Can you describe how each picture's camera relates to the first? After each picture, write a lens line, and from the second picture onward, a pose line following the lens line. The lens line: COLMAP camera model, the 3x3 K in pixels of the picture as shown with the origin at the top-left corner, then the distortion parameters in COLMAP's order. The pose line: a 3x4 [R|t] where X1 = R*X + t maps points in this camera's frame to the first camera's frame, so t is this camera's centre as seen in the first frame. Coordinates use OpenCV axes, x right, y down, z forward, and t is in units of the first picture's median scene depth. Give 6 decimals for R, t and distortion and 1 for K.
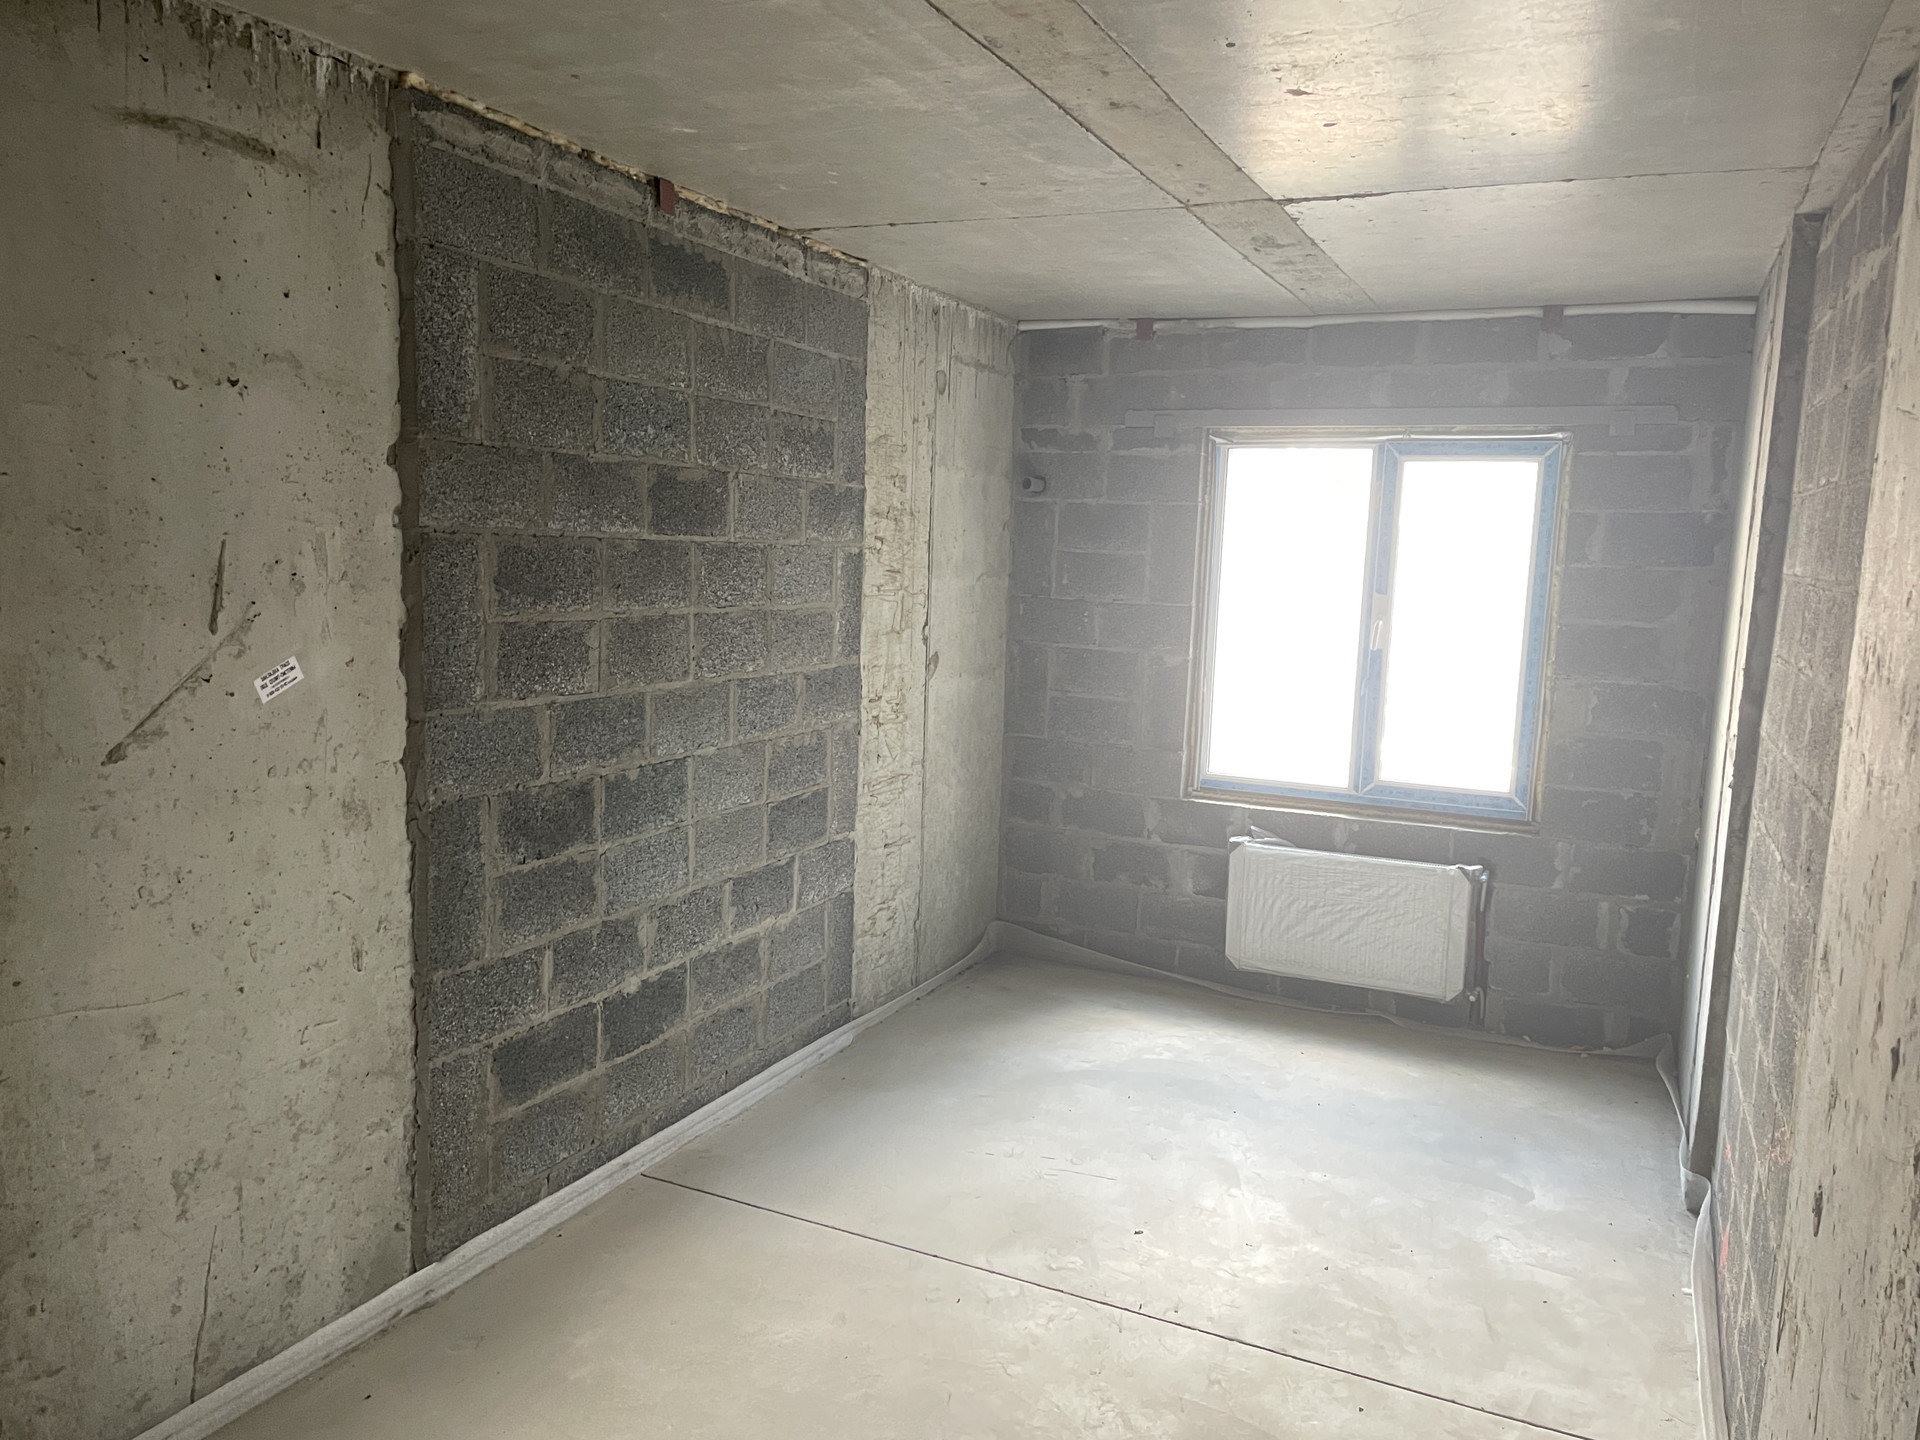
lens RADIAL K [[1464.4, 0, 960.0], [0, 1464.4, 720.0], [0, 0, 1]] dist [0.144482, -0.174937]
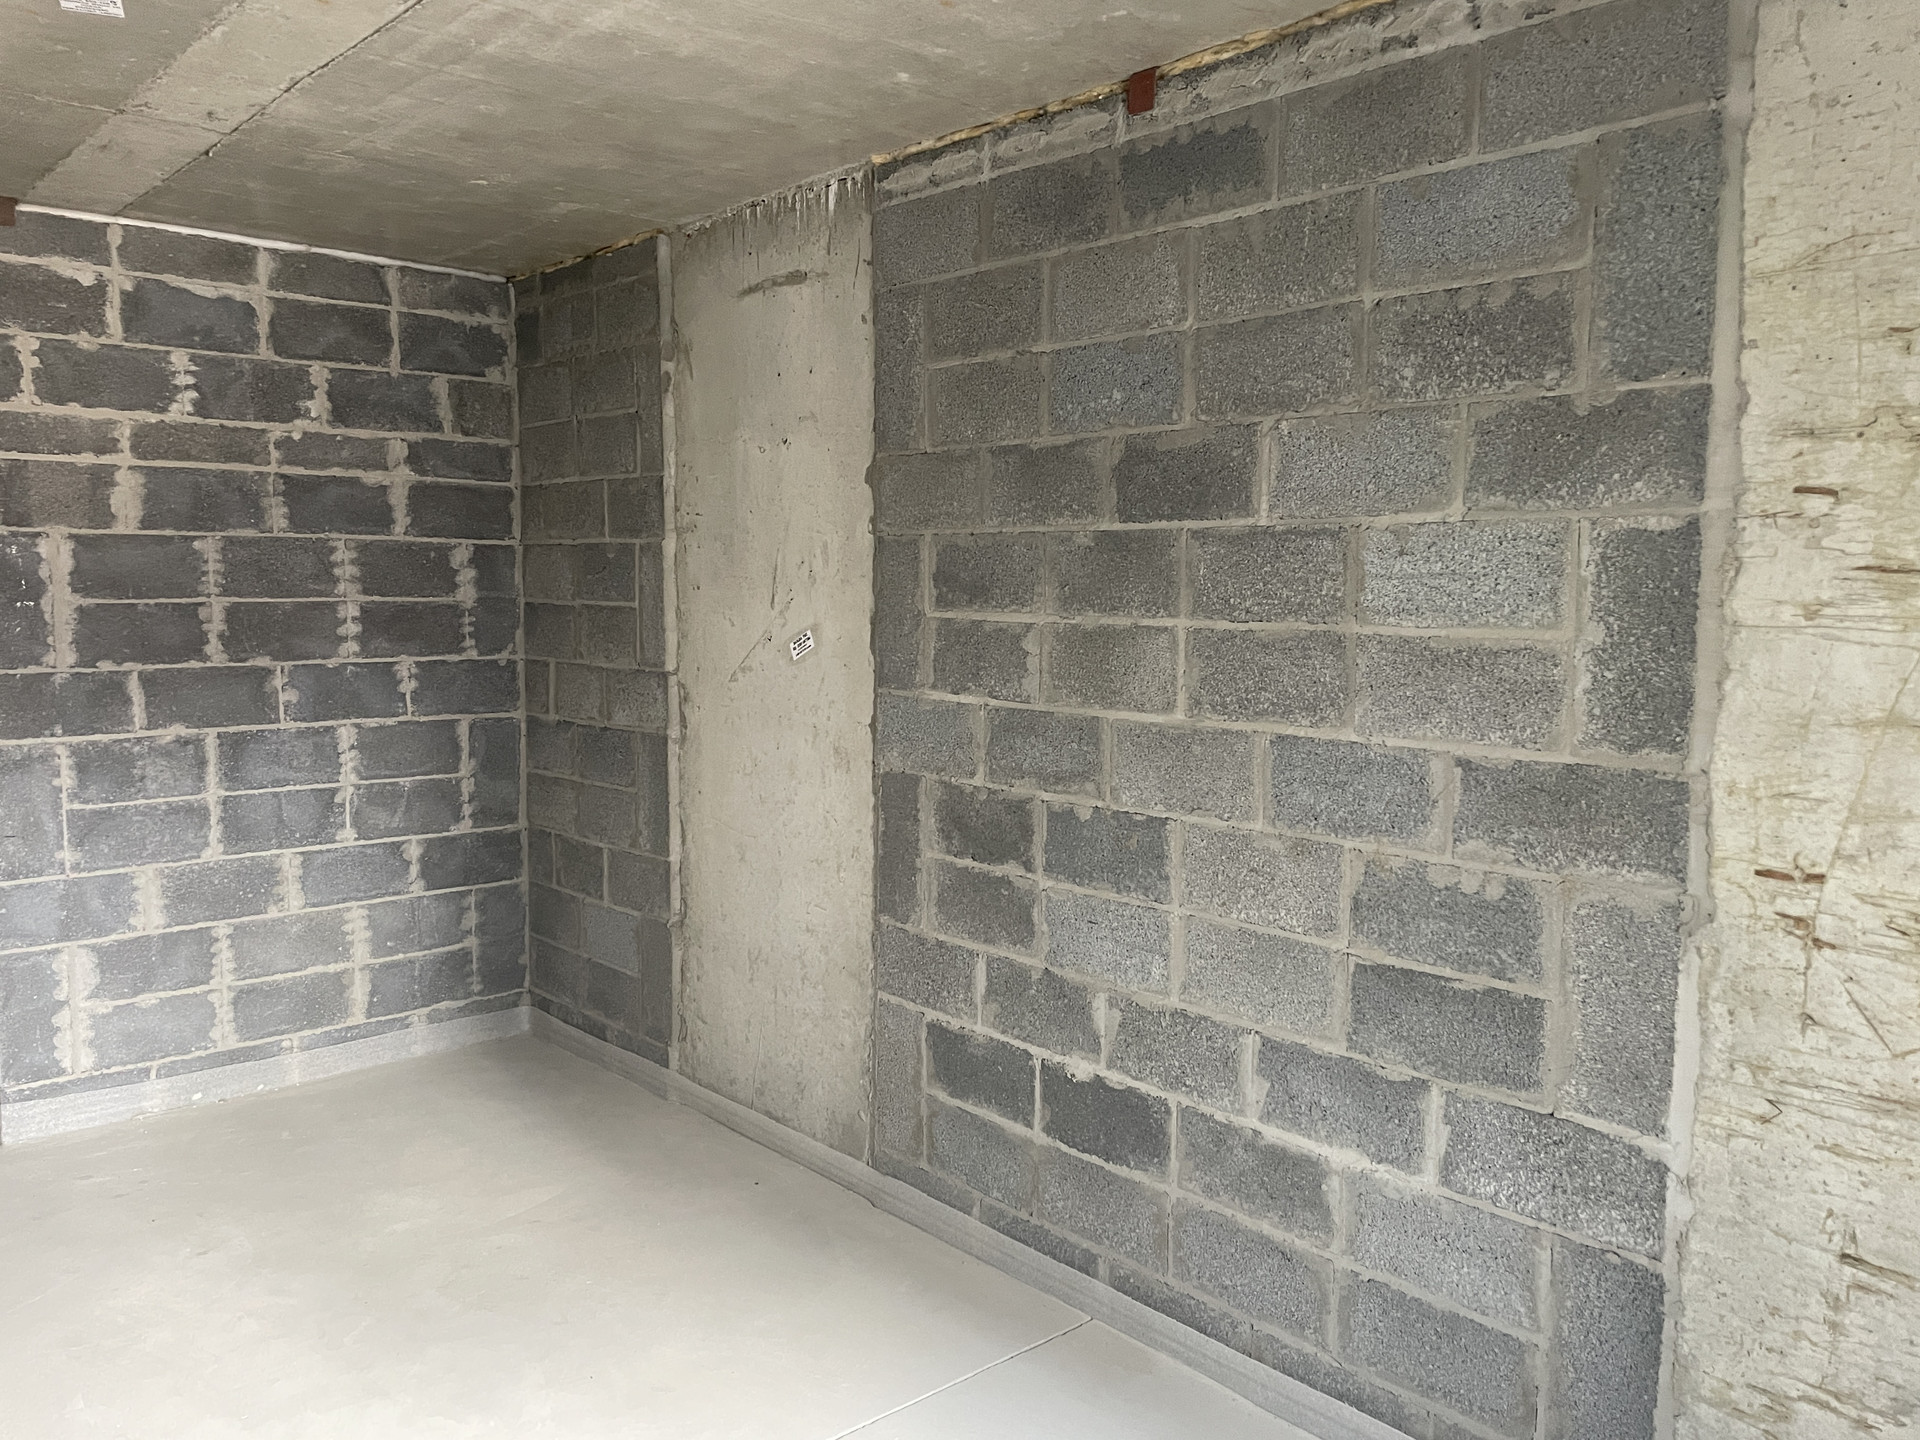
lens RADIAL K [[1464.4, 0, 960.0], [0, 1464.4, 720.0], [0, 0, 1]] dist [0.144482, -0.174937]
pose [[-0.394146, 0.040311, -0.918163, 0.573473], [-0.141494, 0.984465, 0.103962, -0.092415], [0.908090, 0.170891, -0.382320, 1.260346]]
